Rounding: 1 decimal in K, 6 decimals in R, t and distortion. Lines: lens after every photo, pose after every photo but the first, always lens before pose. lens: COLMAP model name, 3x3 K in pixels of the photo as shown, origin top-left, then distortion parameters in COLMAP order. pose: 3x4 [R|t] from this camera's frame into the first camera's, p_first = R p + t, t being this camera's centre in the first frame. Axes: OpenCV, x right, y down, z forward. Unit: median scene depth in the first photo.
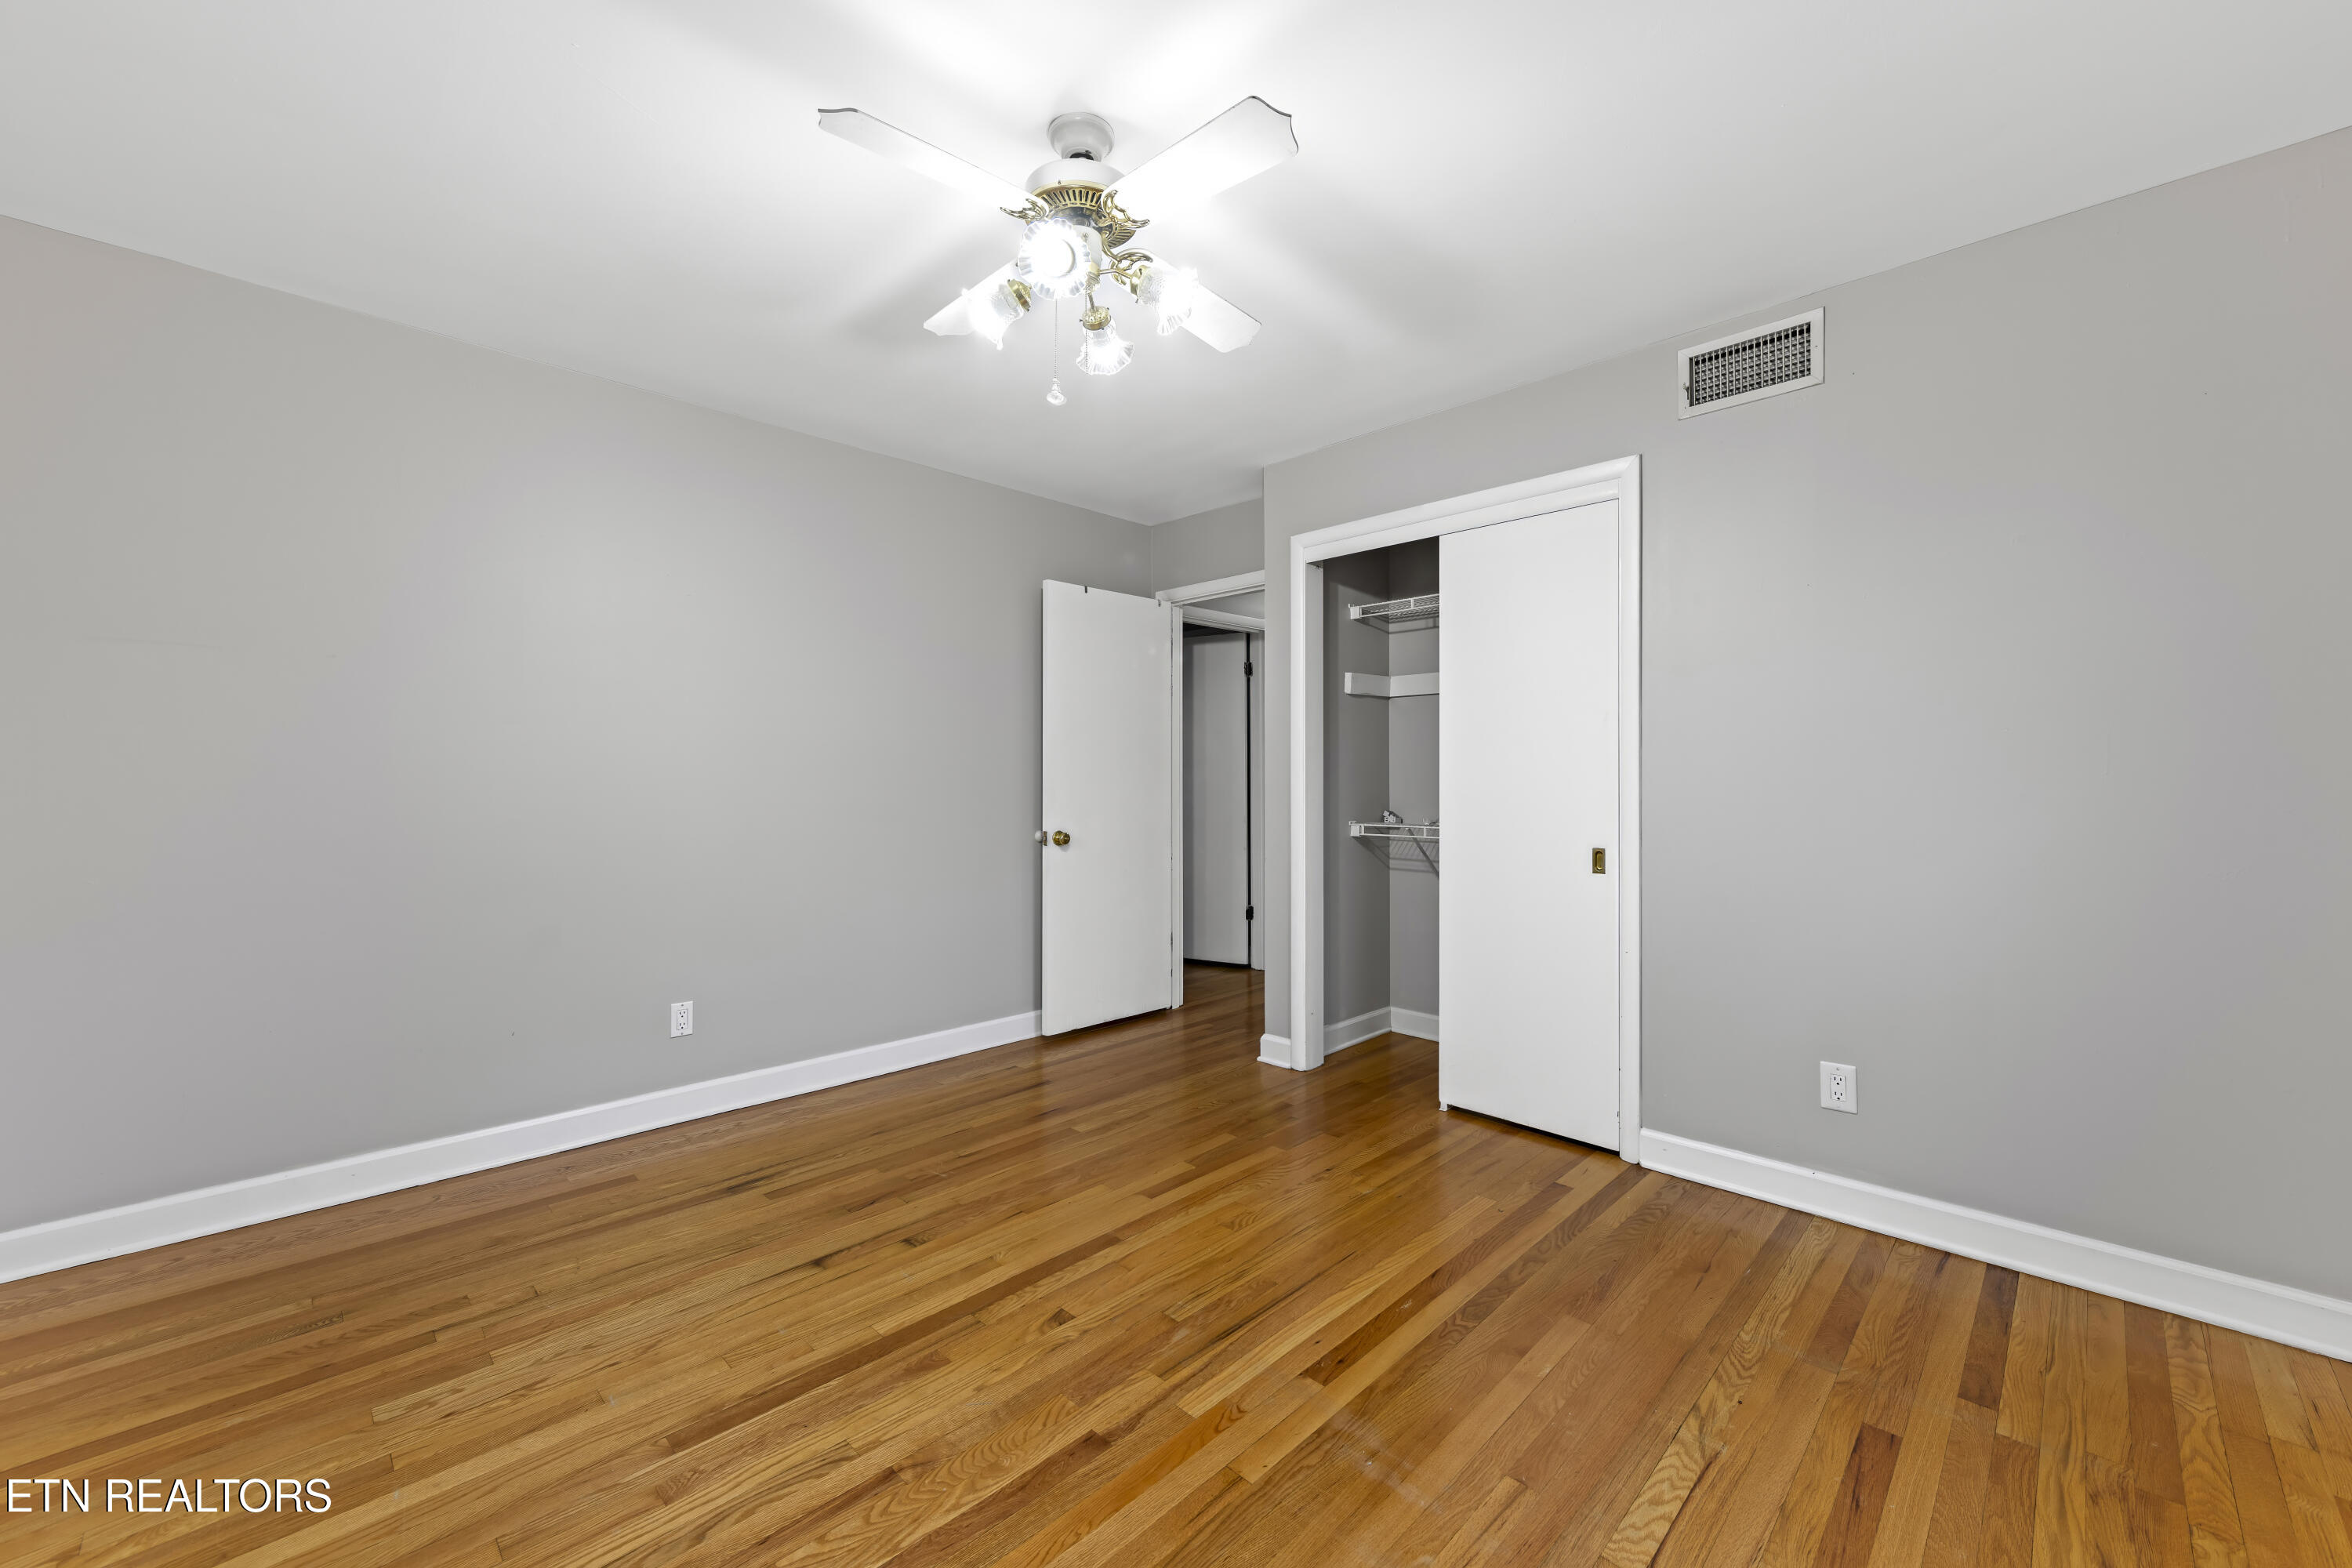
lens RADIAL K [[919.7, 0, 1185.1], [0, 919.7, 781.2], [0, 0, 1]] dist [-0.001794, -0.000306]
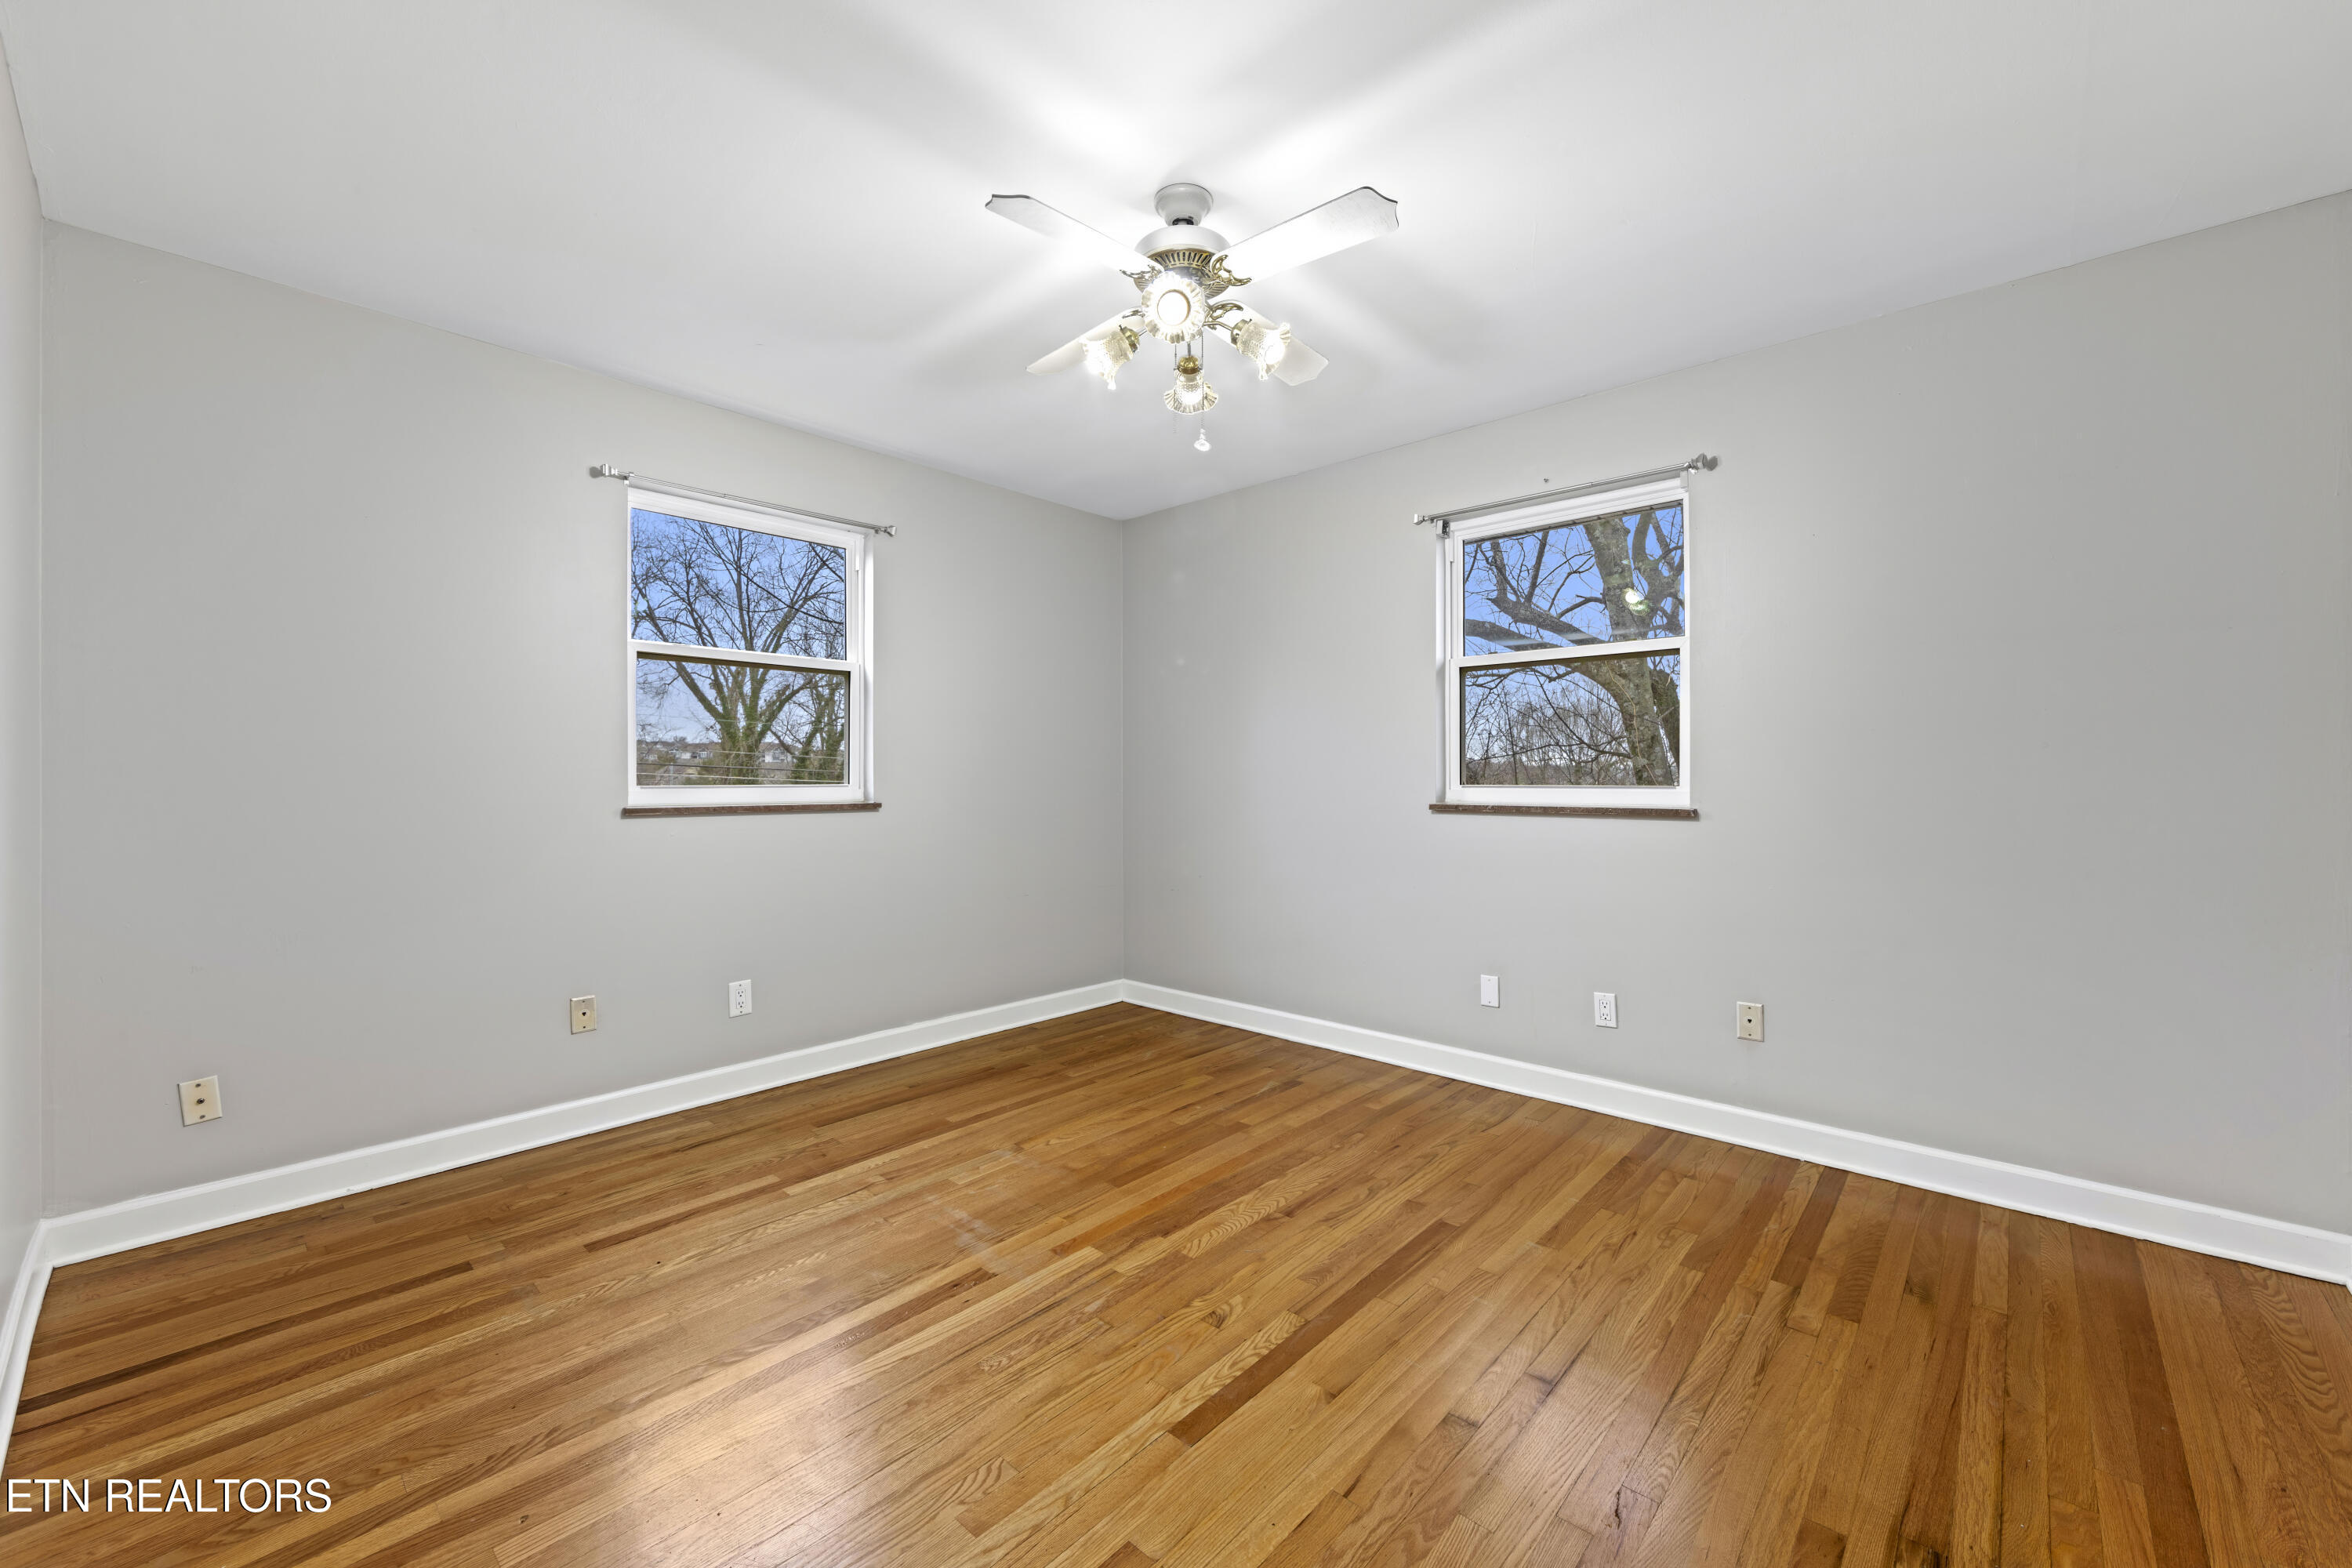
lens RADIAL K [[919.7, 0, 1185.1], [0, 919.7, 781.2], [0, 0, 1]] dist [-0.001794, -0.000306]
pose [[-0.999189, 0.001795, -0.040237, -0.070231], [0.001255, 0.999909, 0.013429, -0.006149], [0.040257, 0.013368, -0.999100, 2.173337]]
